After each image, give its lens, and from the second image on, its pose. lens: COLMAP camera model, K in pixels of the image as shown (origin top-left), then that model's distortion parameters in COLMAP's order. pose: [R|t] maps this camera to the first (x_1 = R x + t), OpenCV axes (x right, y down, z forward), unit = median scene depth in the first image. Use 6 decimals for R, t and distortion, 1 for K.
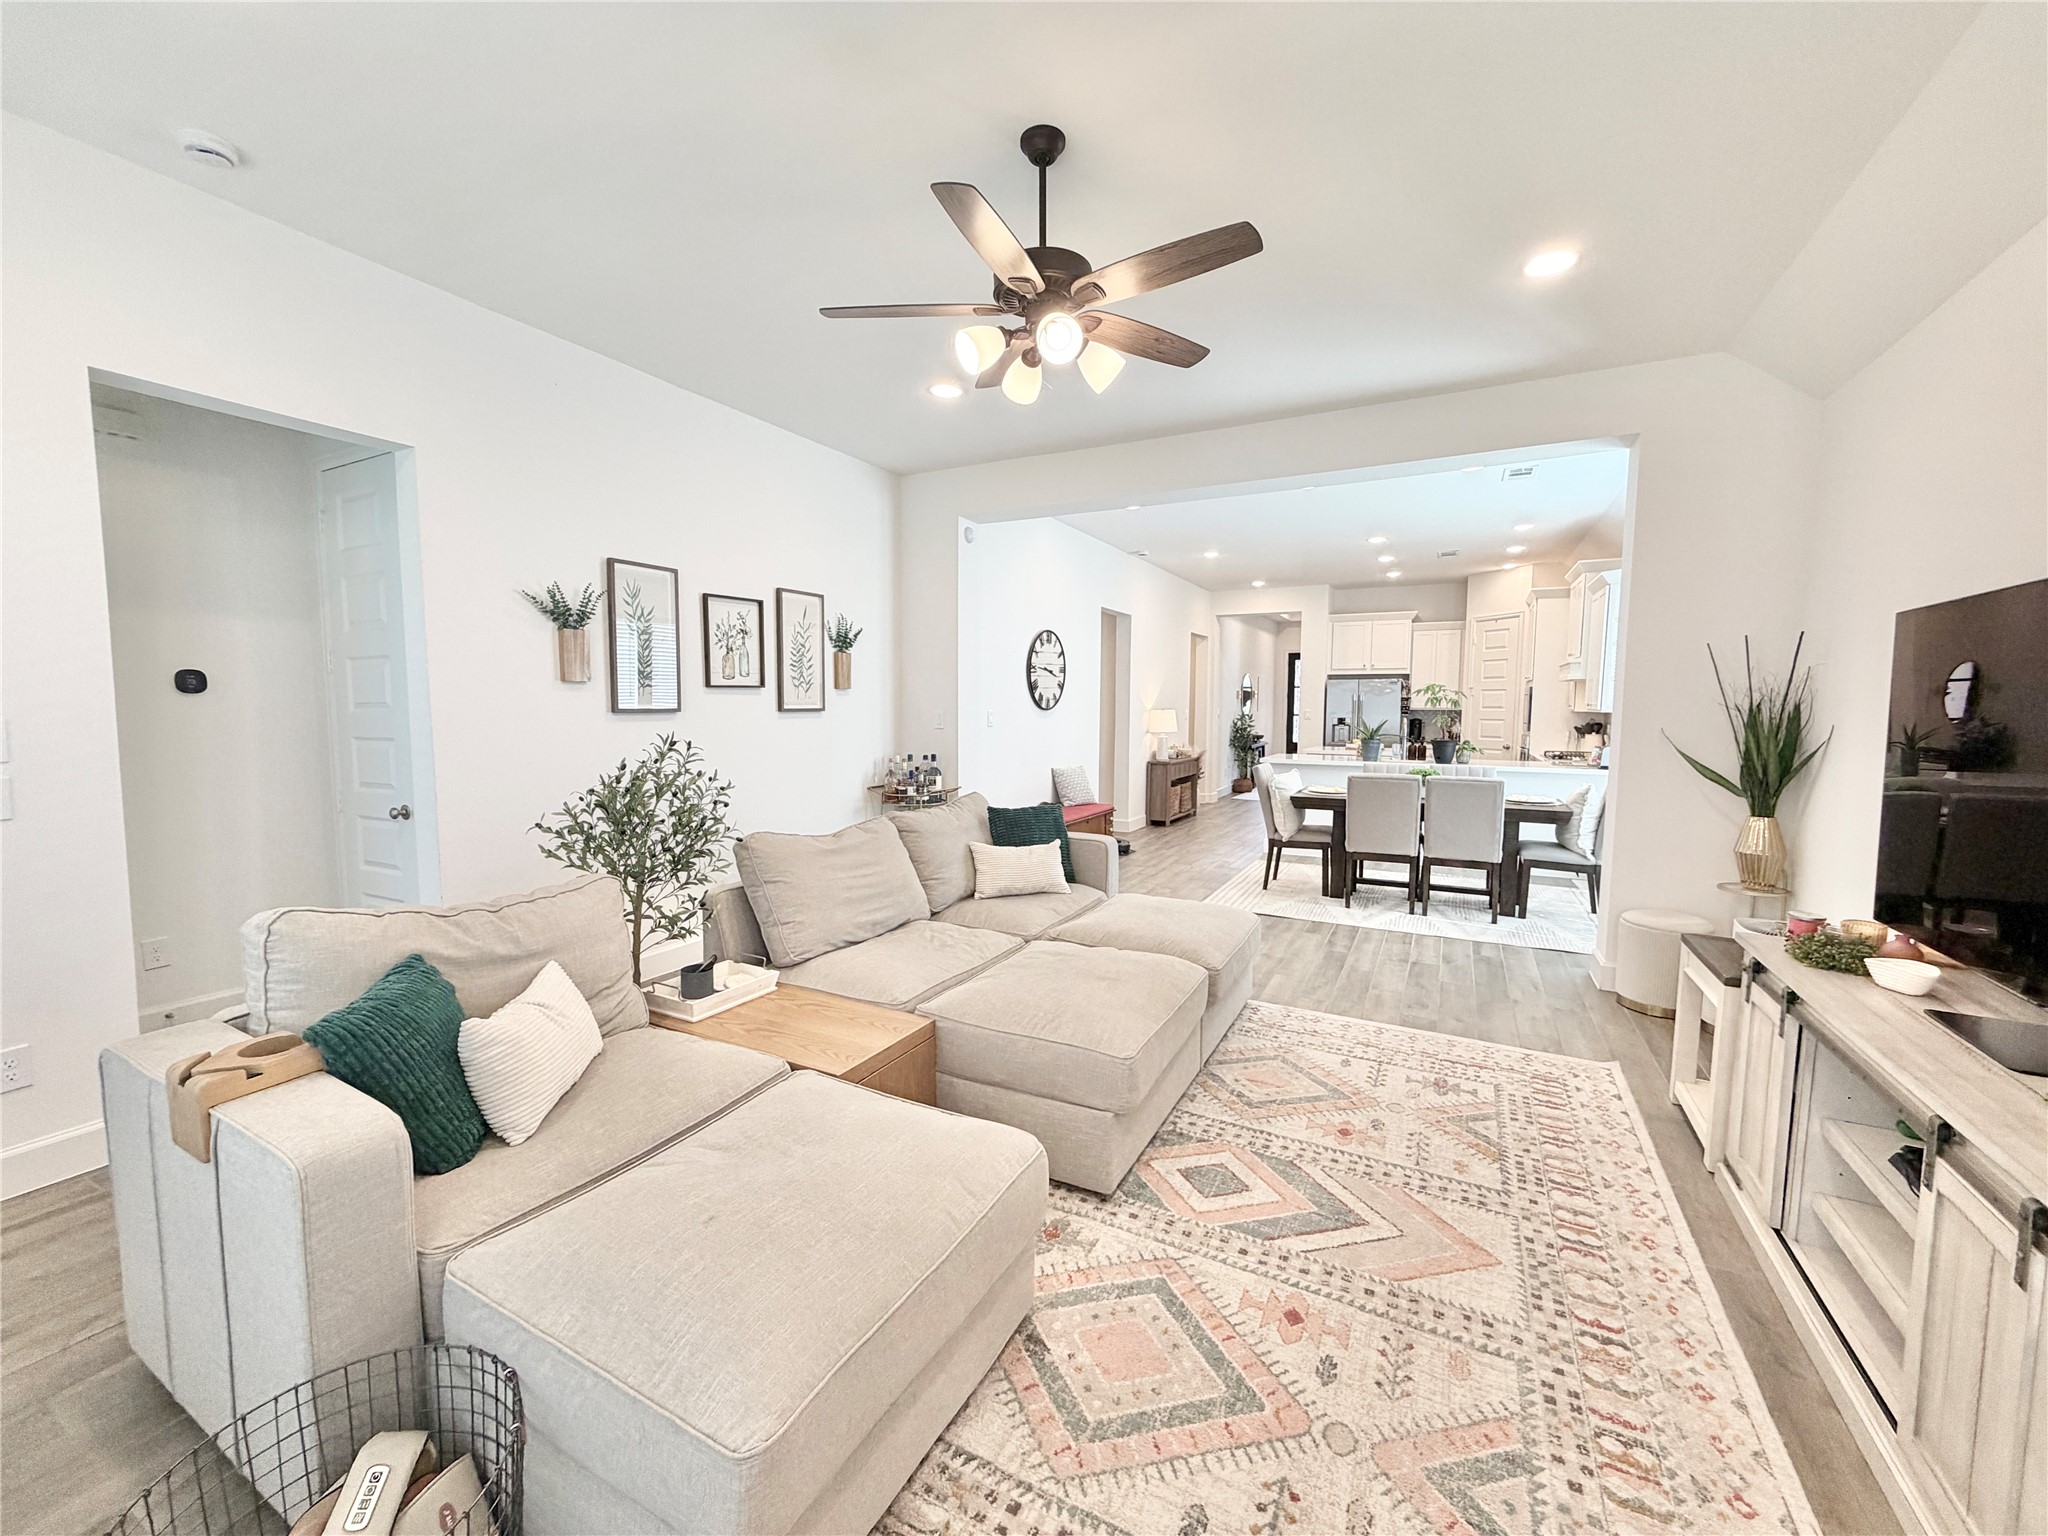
lens RADIAL K [[814.2, 0, 1010.6], [0, 814.2, 769.3], [0, 0, 1]] dist [0.002059, 0.000082]
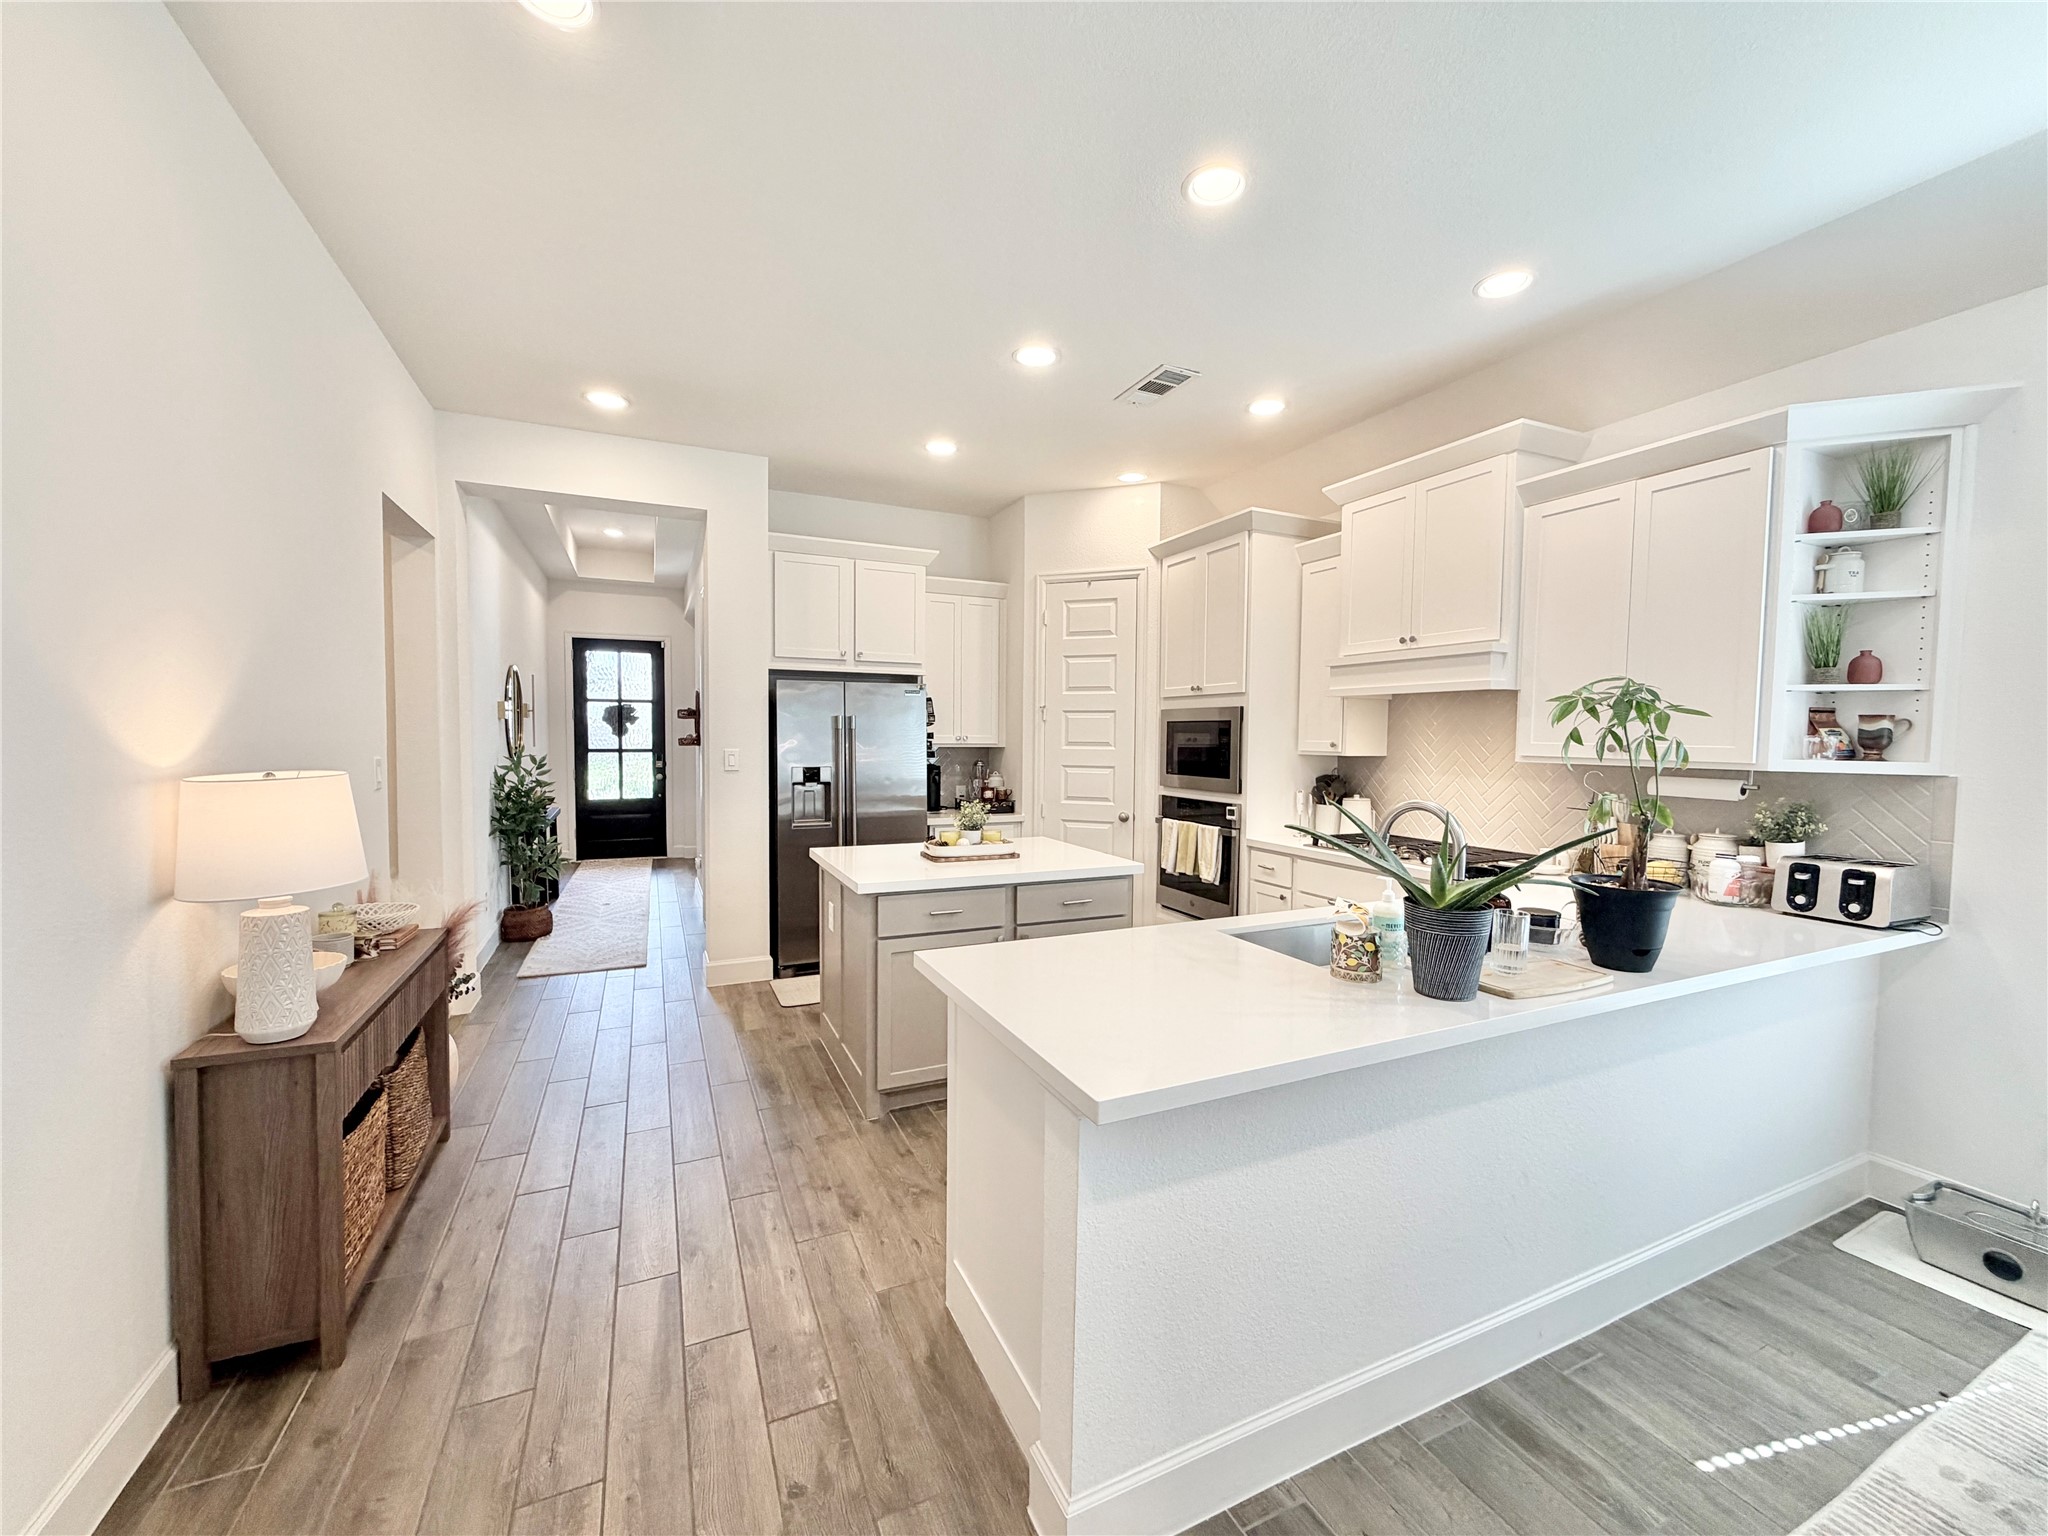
lens RADIAL K [[814.2, 0, 1017.4], [0, 814.2, 769.5], [0, 0, 1]] dist [0.002059, 0.000082]
pose [[0.599939, -0.032471, 0.799386, 0.447561], [0.055157, 0.998477, -0.000837, -0.204300], [-0.798142, 0.044594, 0.600817, 2.389215]]
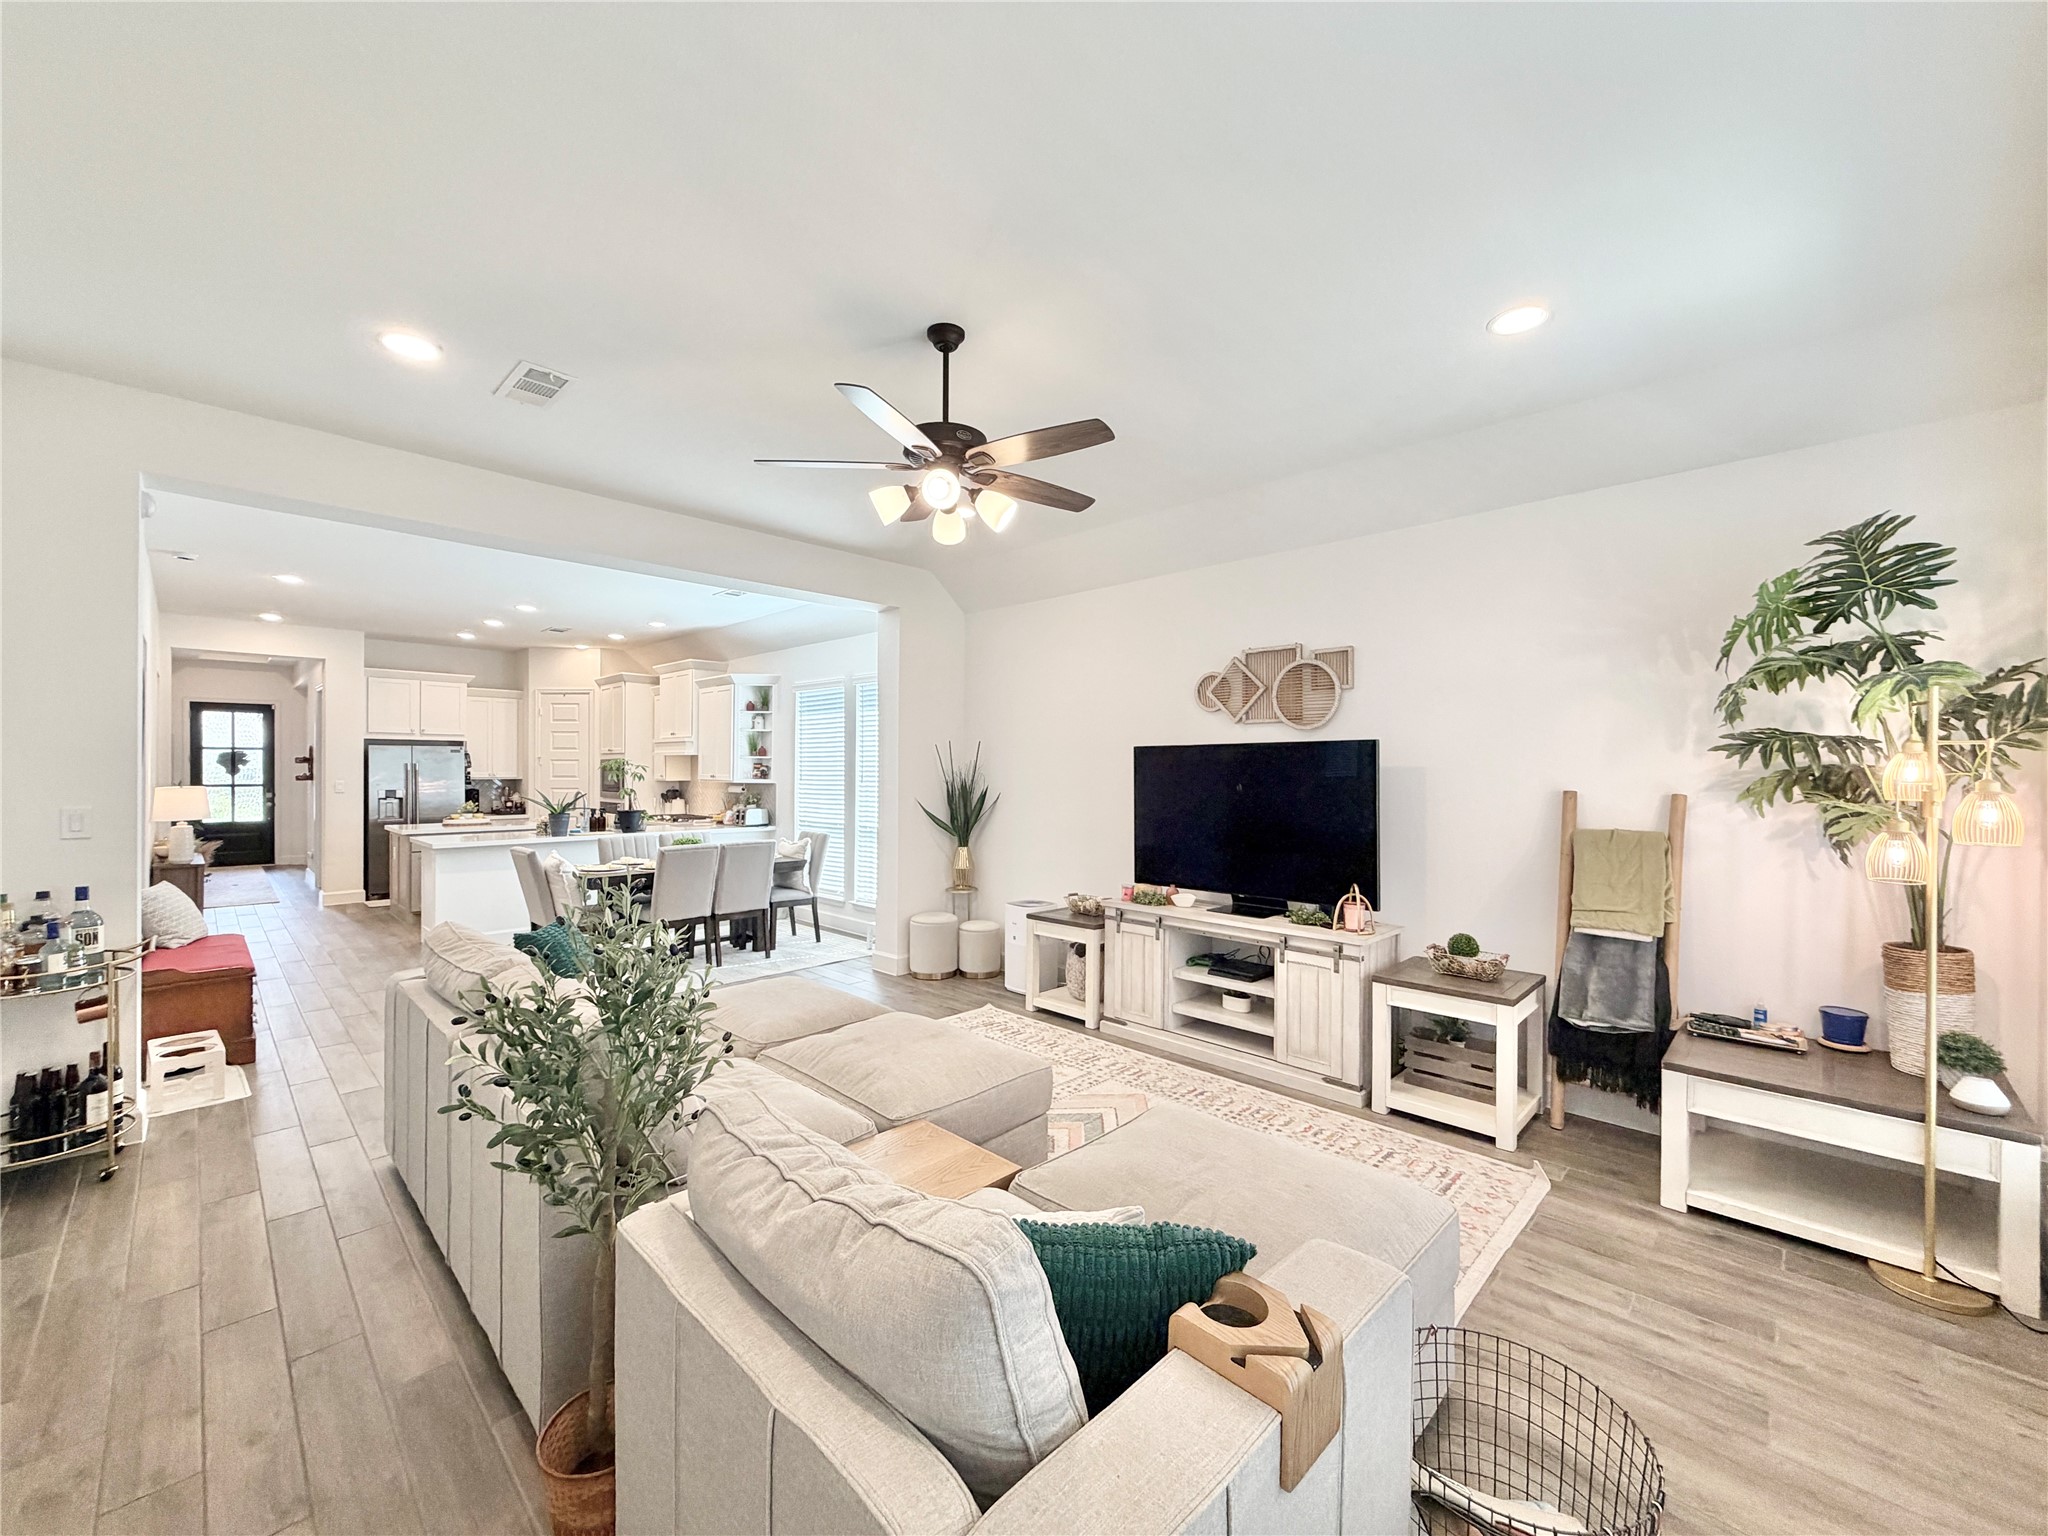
lens RADIAL K [[814.2, 0, 1023.3], [0, 814.2, 770.8], [0, 0, 1]] dist [0.002059, 0.000082]
pose [[0.270011, -0.004276, 0.962848, -0.866132], [0.073035, 0.997200, -0.016052, -0.079207], [-0.960083, 0.074656, 0.269567, 0.499314]]
